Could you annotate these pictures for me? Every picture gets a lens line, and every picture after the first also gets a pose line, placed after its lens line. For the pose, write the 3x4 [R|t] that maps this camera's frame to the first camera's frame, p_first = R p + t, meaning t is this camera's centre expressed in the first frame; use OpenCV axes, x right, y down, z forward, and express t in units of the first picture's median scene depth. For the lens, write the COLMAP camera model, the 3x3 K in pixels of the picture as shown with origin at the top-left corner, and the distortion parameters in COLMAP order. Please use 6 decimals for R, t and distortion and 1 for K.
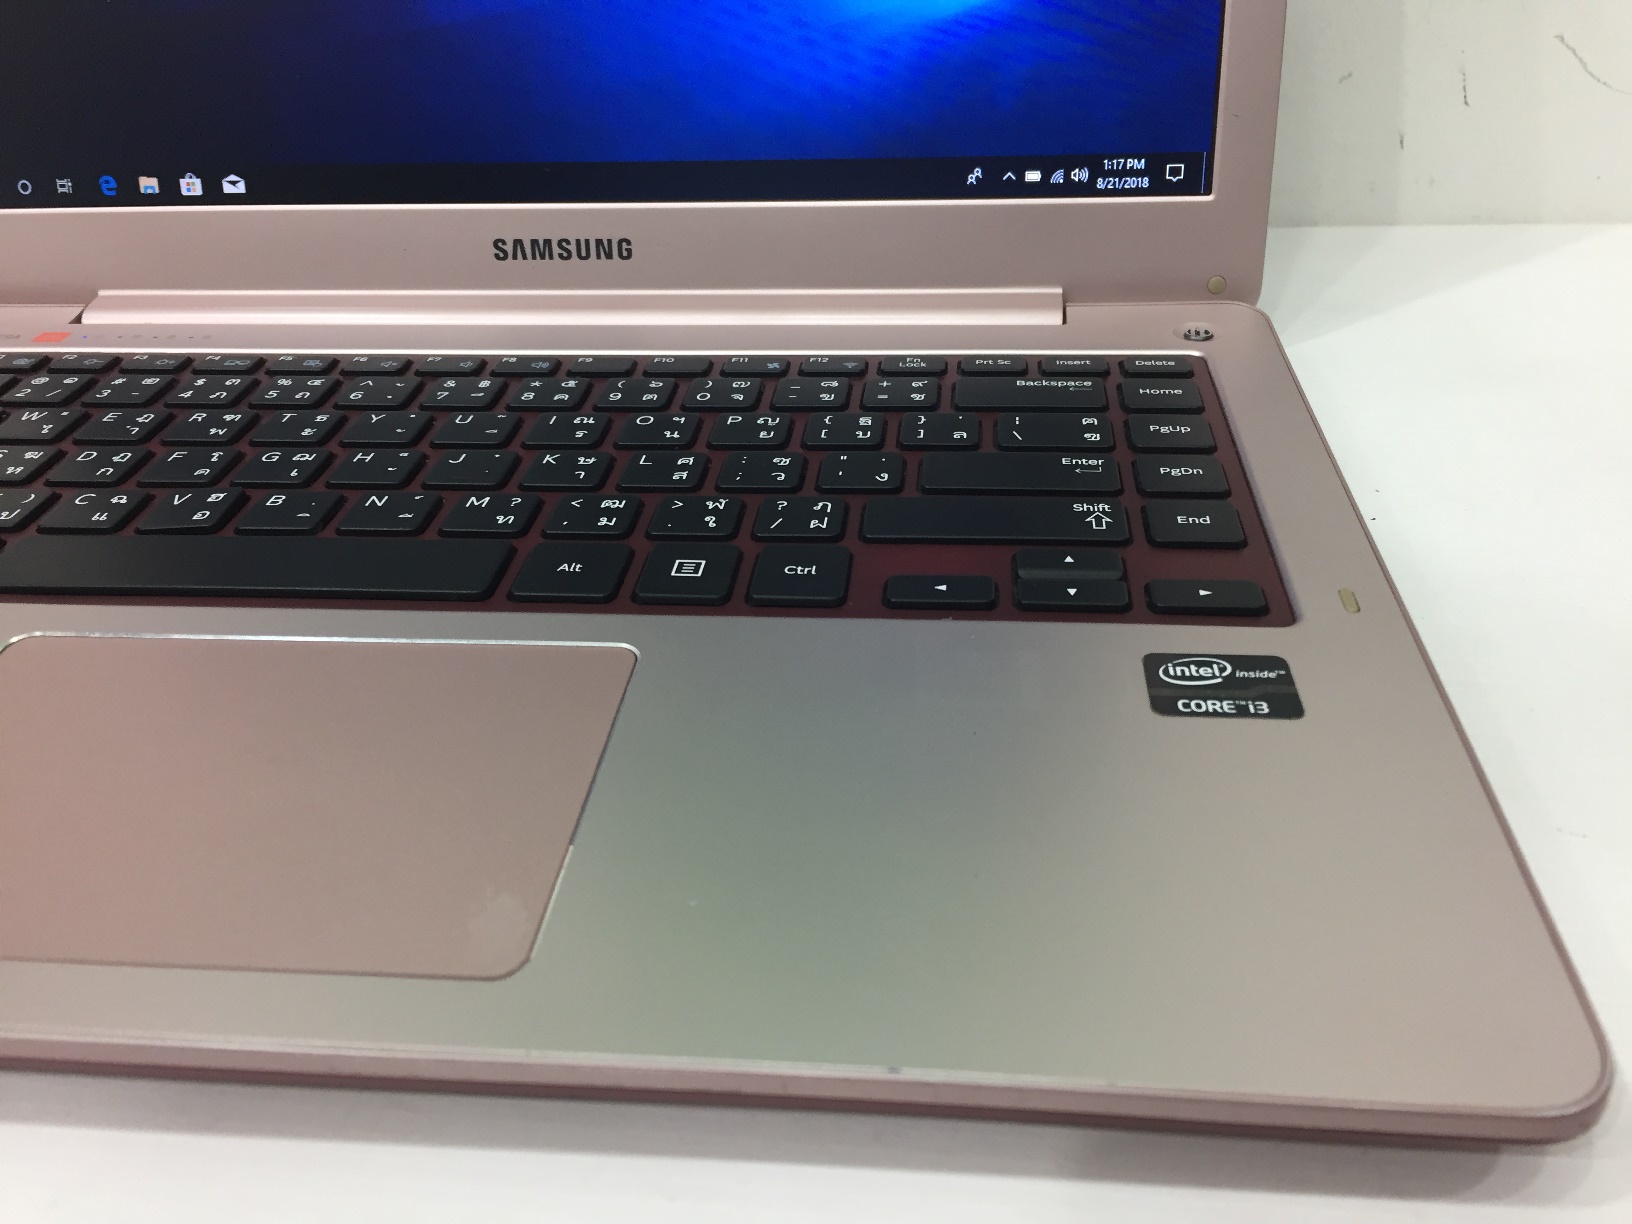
lens RADIAL K [[1450.5, 0, 819.3], [0, 1450.5, 599.3], [0, 0, 1]] dist [0.067176, -0.131209]
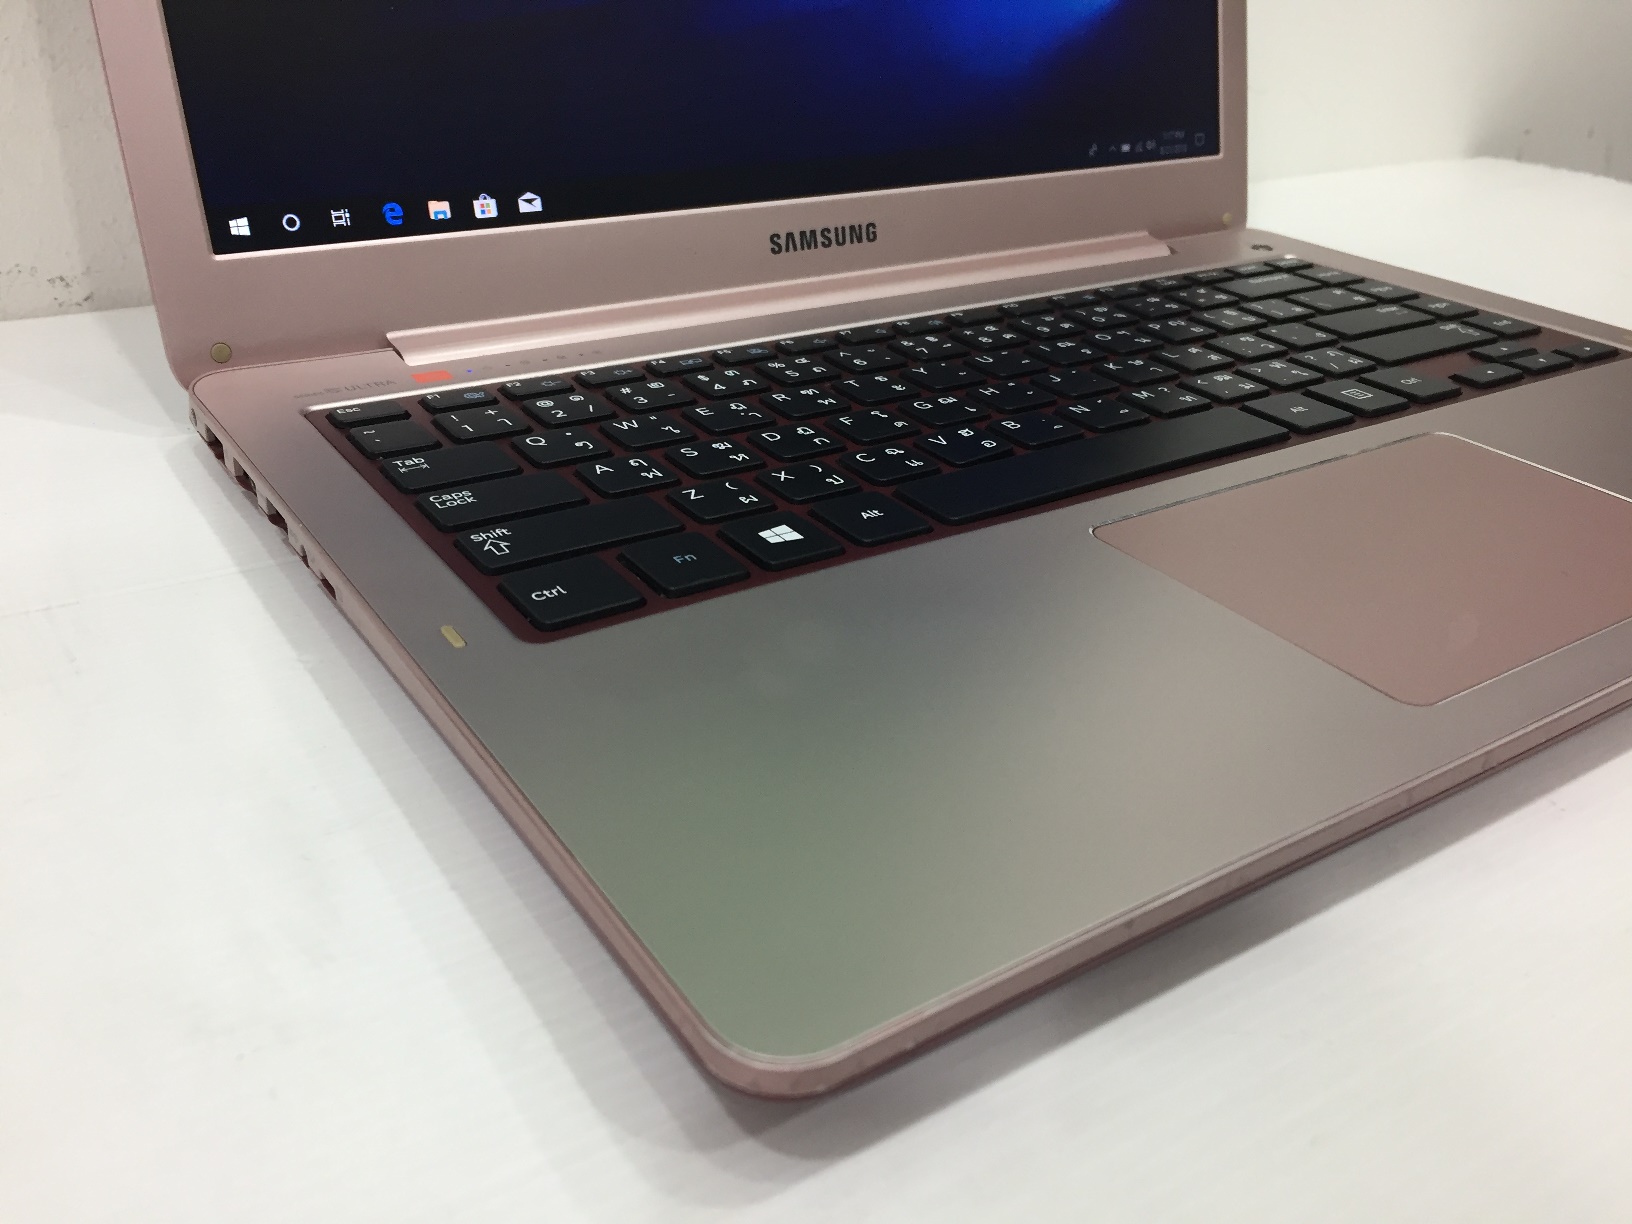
lens RADIAL K [[1450.5, 0, 846.6], [0, 1450.5, 594.5], [0, 0, 1]] dist [0.067176, -0.131209]
pose [[0.757022, -0.229812, 0.611641, -0.946275], [0.273300, 0.961652, 0.023061, -0.002083], [-0.593485, 0.149704, 0.790800, 0.169751]]
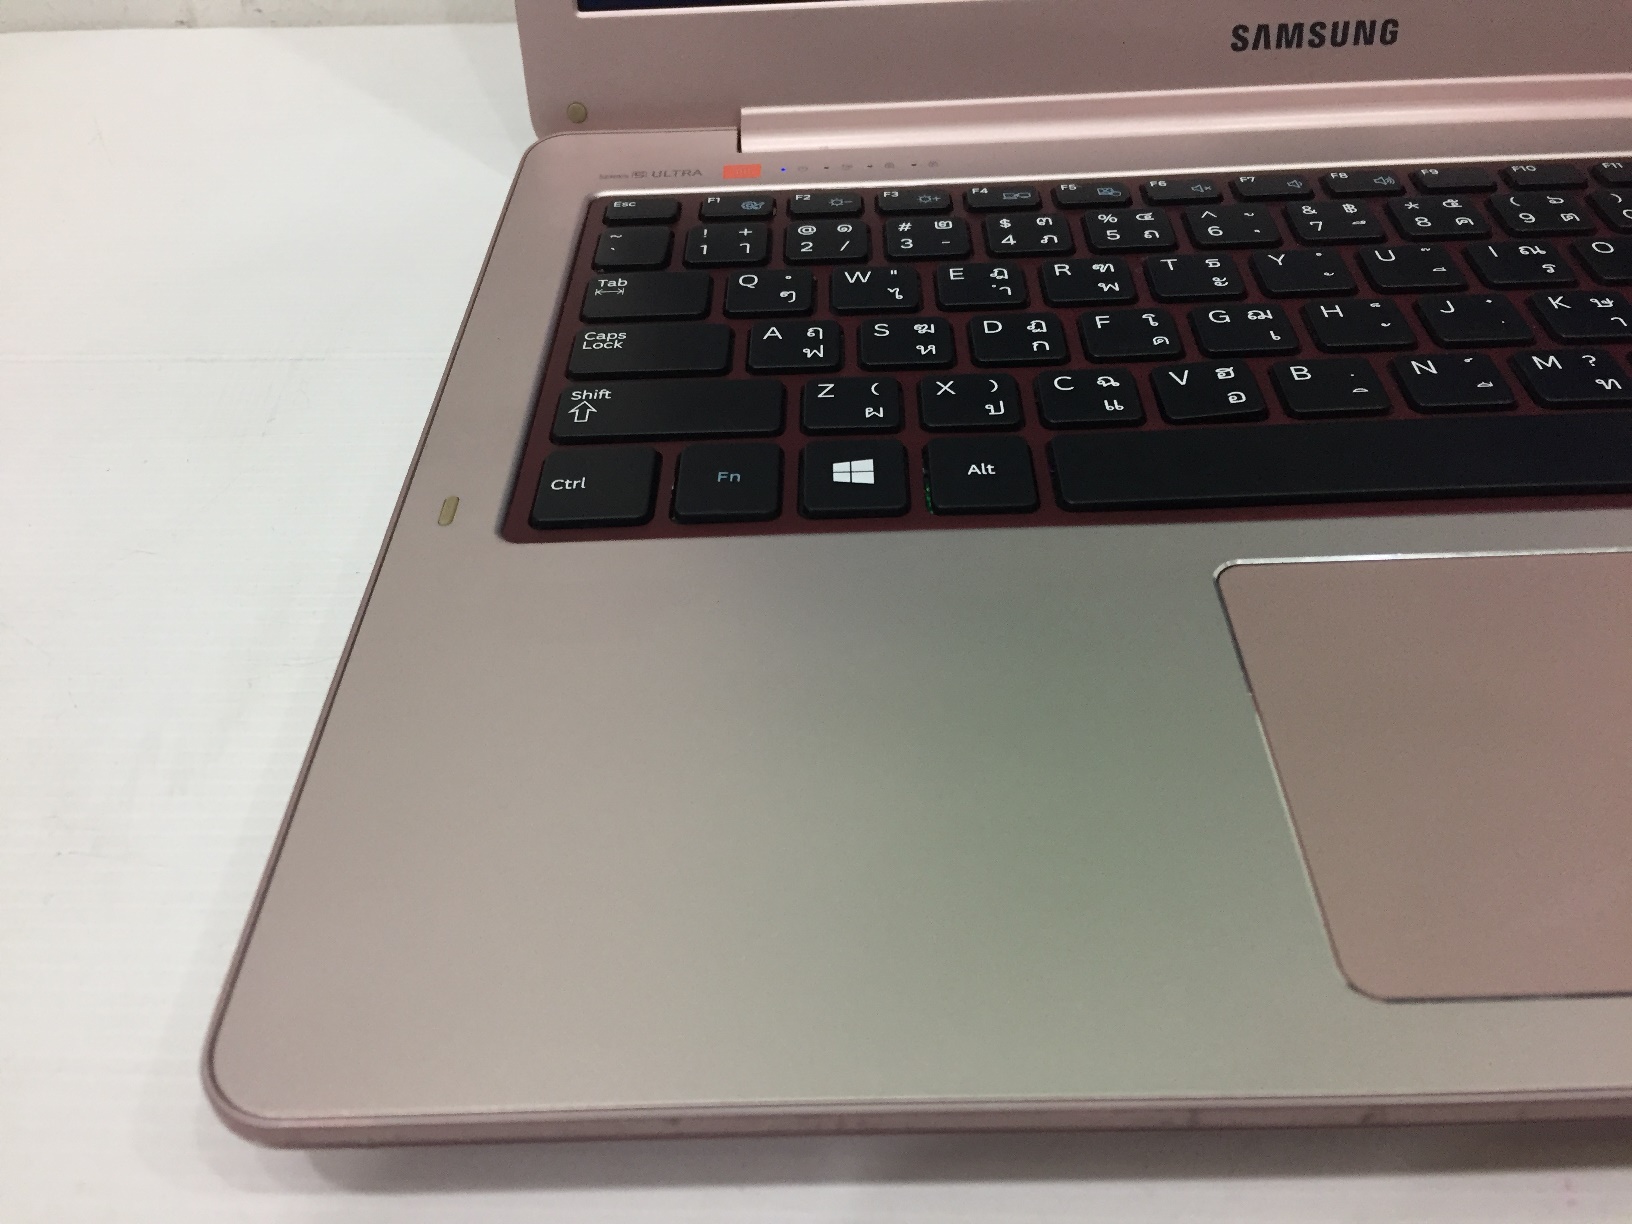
lens RADIAL K [[1450.5, 0, 809.6], [0, 1450.5, 624.5], [0, 0, 1]] dist [0.067176, -0.131209]
pose [[0.995597, -0.066093, 0.066470, -0.582111], [0.053150, 0.982141, 0.180484, -0.074258], [-0.077212, -0.176157, 0.981329, 0.123300]]
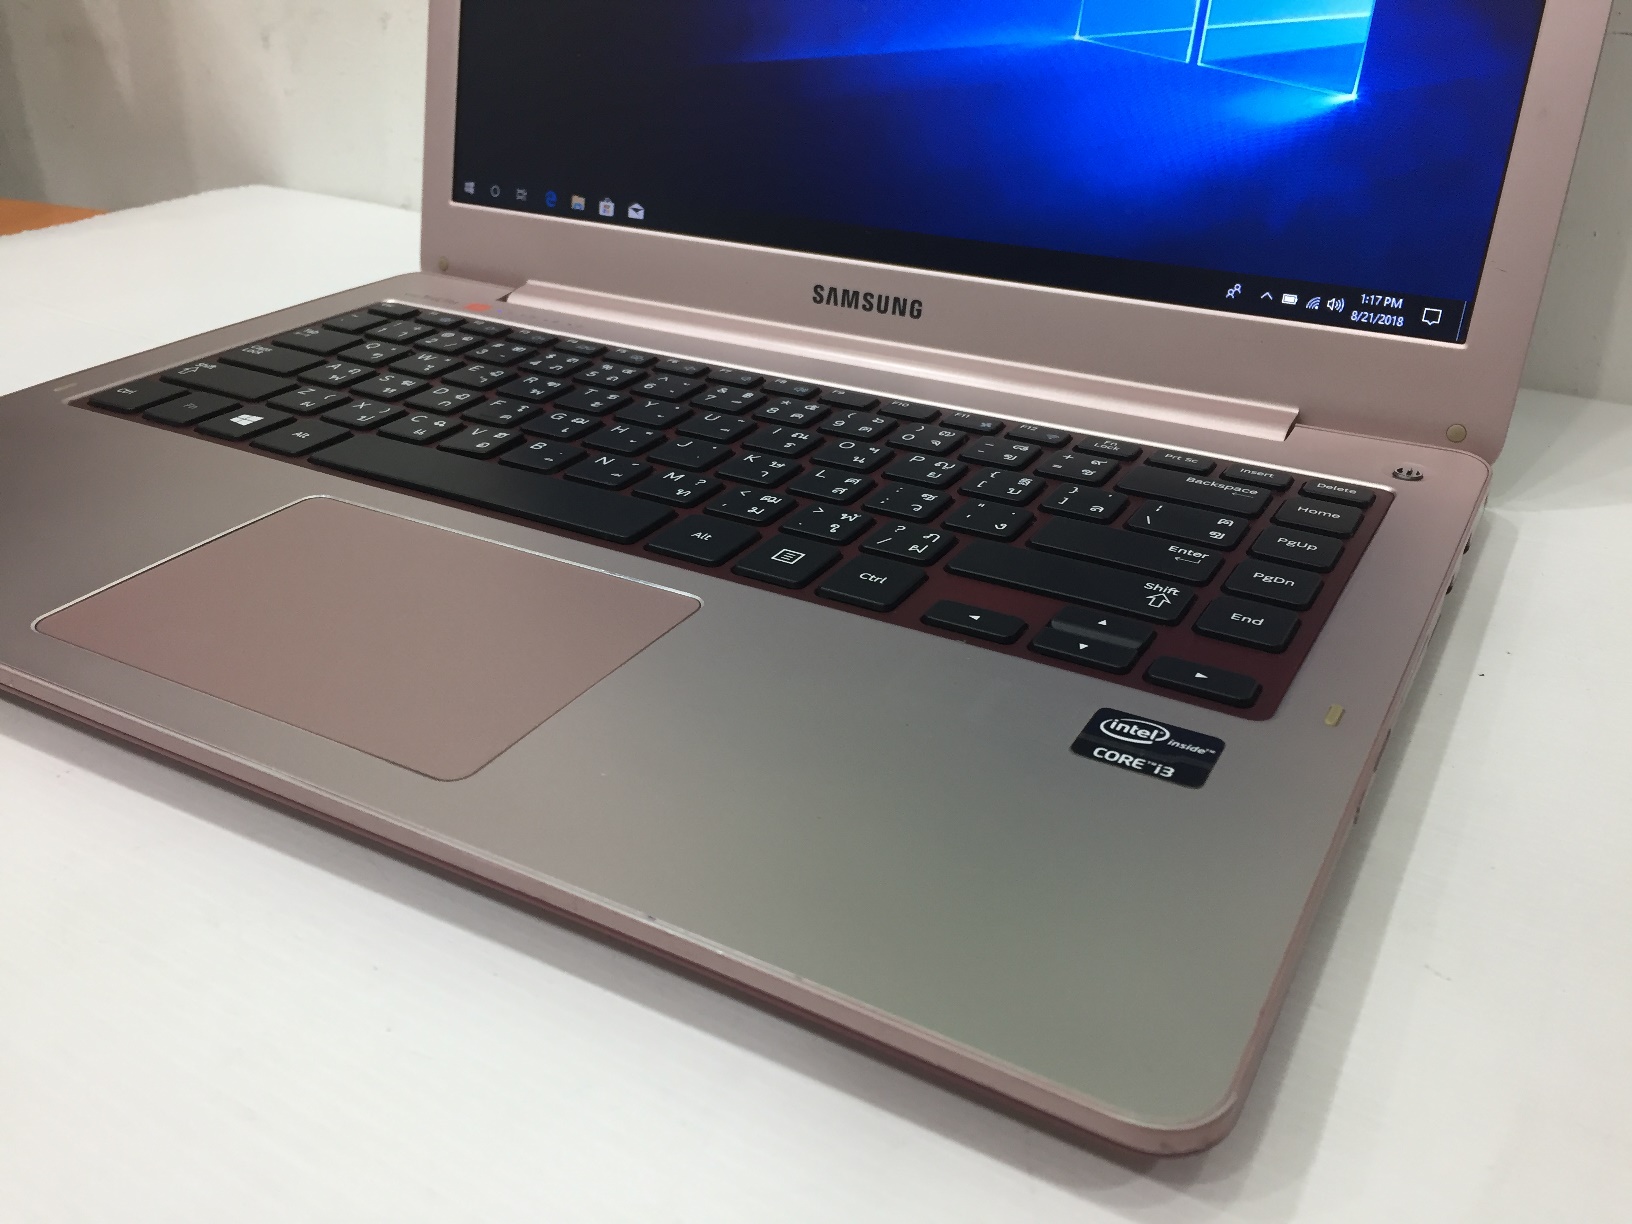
lens RADIAL K [[1450.5, 0, 796.2], [0, 1450.5, 589.2], [0, 0, 1]] dist [0.067176, -0.131209]
pose [[0.907221, 0.222760, -0.356830, 0.246246], [-0.247348, 0.968625, -0.024181, 0.022415], [0.340248, 0.110198, 0.933856, -0.069341]]
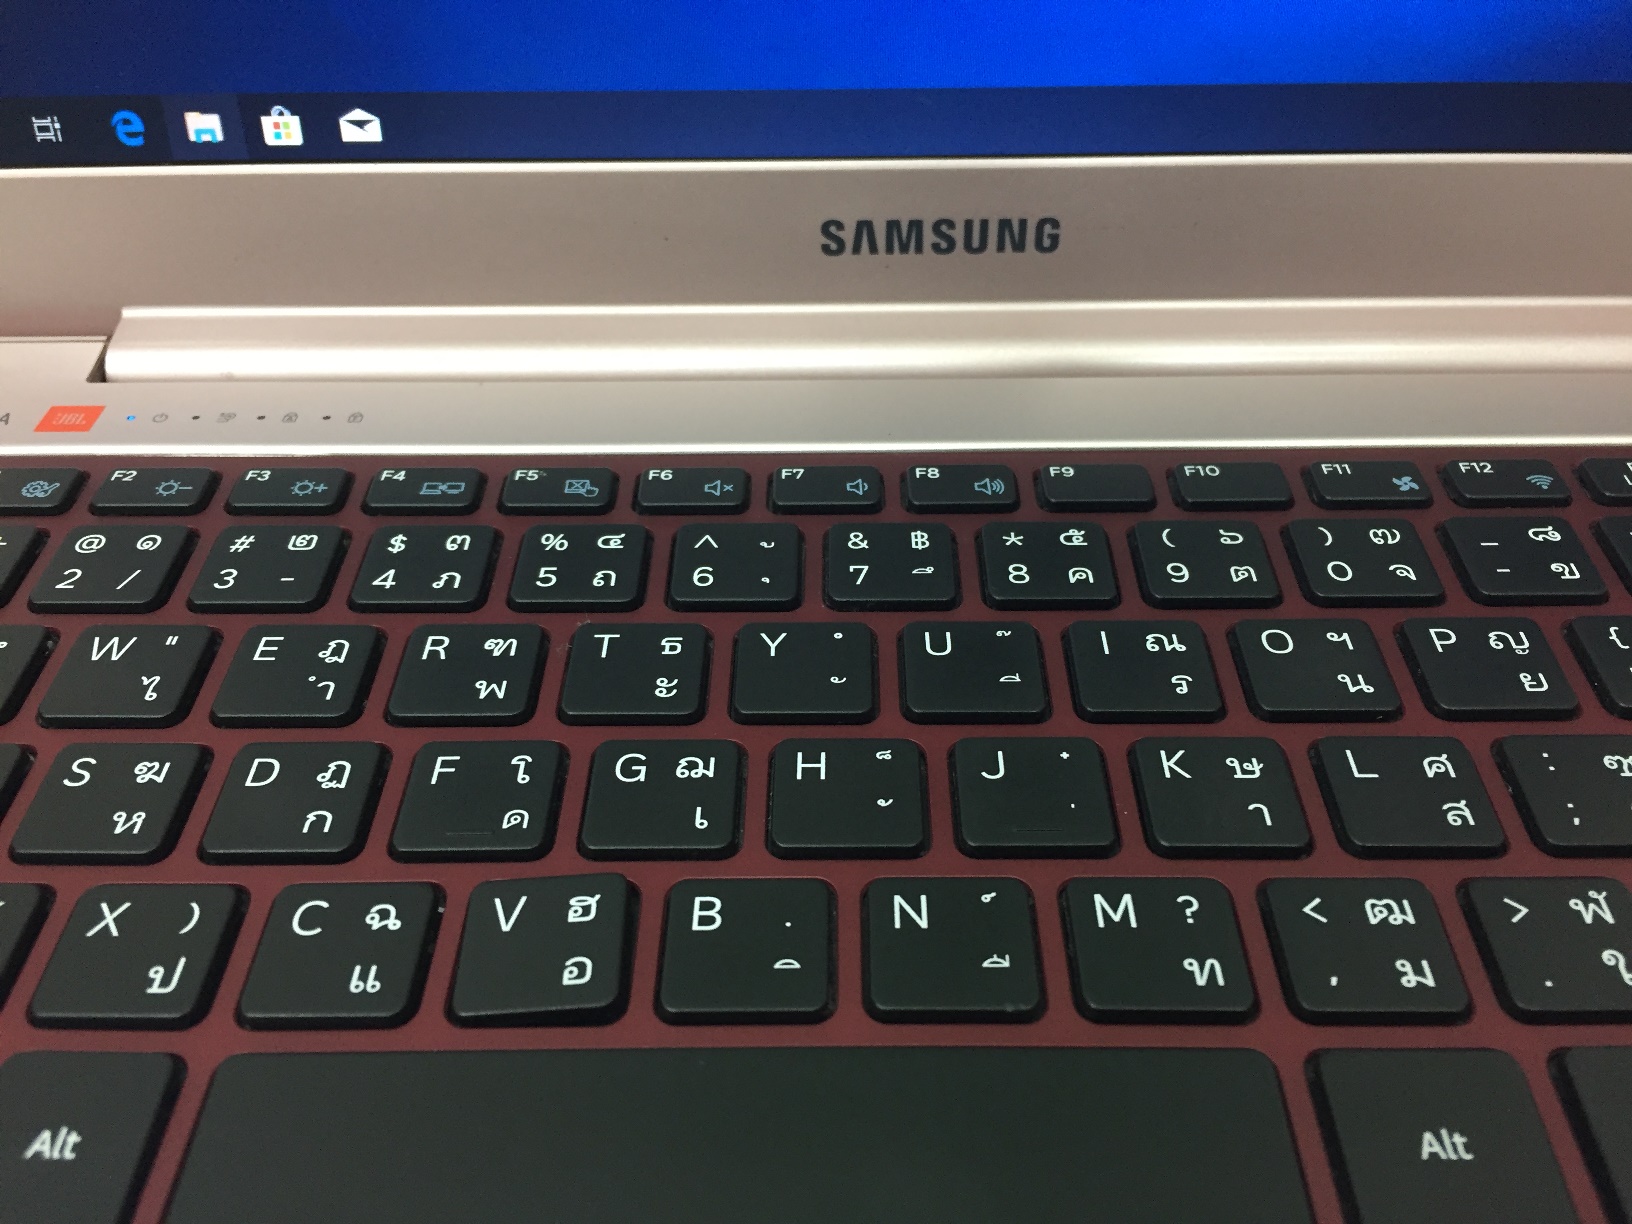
lens RADIAL K [[1450.5, 0, 817.0], [0, 1450.5, 619.5], [0, 0, 1]] dist [0.067176, -0.131209]
pose [[0.995449, -0.042573, 0.085255, -0.298617], [0.025997, 0.982045, 0.186844, -0.209850], [-0.091679, -0.183778, 0.978683, 0.416641]]
